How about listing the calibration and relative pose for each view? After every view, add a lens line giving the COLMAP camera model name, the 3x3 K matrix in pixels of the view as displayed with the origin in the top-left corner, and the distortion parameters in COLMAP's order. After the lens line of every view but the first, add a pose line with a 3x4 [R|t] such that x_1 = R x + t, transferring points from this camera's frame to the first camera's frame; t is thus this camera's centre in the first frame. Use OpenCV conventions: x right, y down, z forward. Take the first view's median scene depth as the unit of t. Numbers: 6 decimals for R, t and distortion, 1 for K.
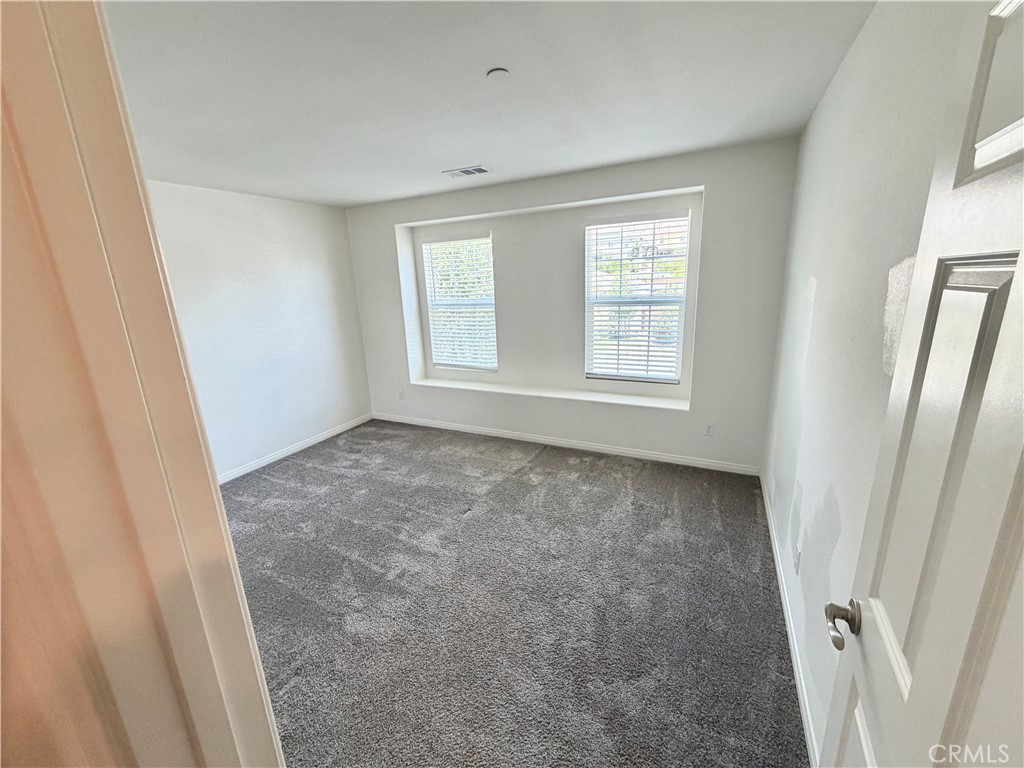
lens RADIAL K [[408.7, 0, 509.3], [0, 408.7, 384.2], [0, 0, 1]] dist [0.000122, -0.000143]
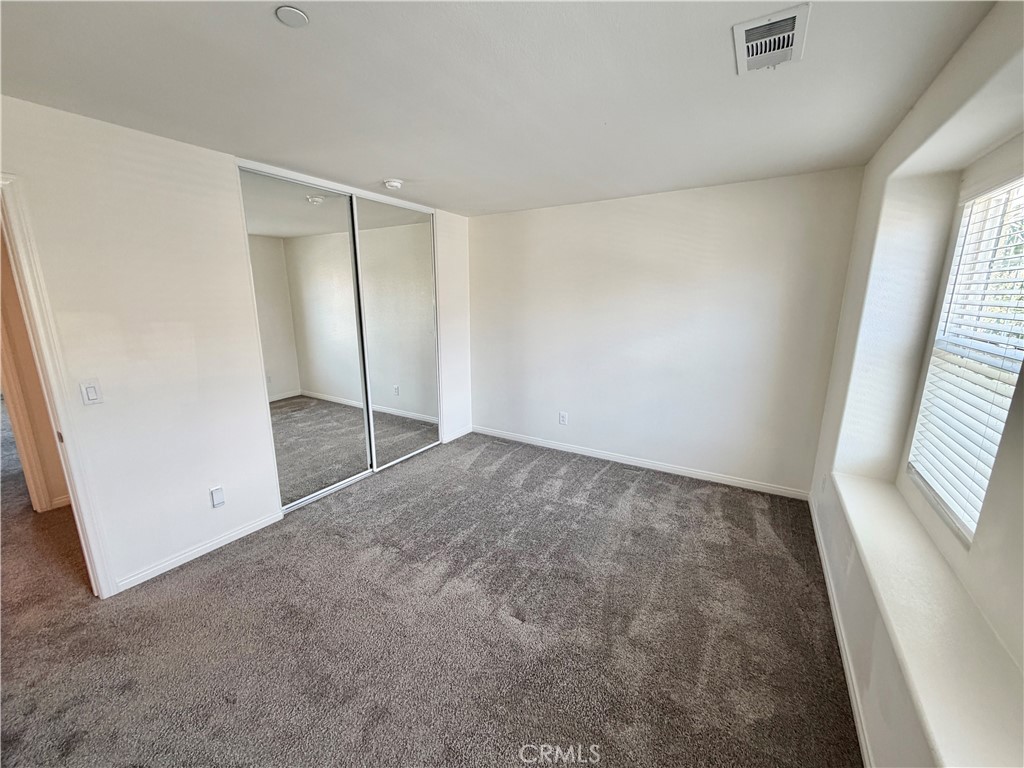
lens RADIAL K [[408.7, 0, 509.3], [0, 408.7, 384.2], [0, 0, 1]] dist [0.000122, -0.000143]
pose [[-0.080331, 0.252145, -0.964350, 0.435081], [-0.245635, 0.932632, 0.264313, -0.223872], [0.966028, 0.258111, -0.012984, 0.828060]]
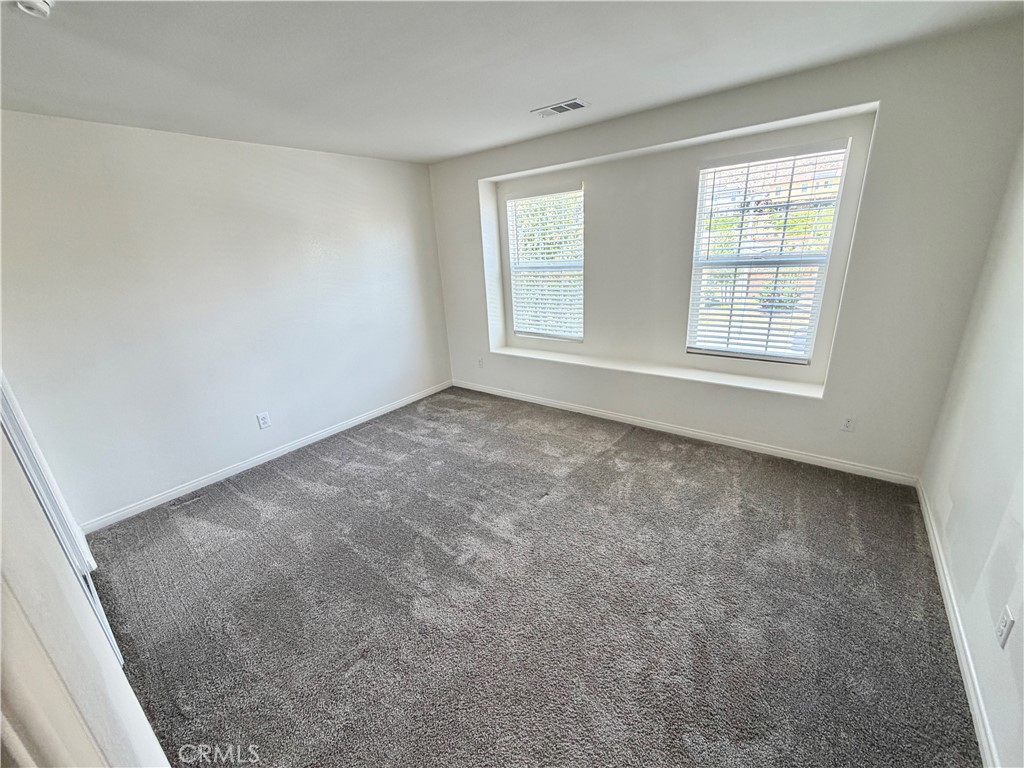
lens RADIAL K [[408.7, 0, 509.3], [0, 408.7, 384.2], [0, 0, 1]] dist [0.000122, -0.000143]
pose [[0.980185, 0.048030, -0.192175, -0.014192], [-0.031800, 0.995729, 0.086670, -0.015478], [0.195518, -0.078841, 0.977526, 0.096130]]
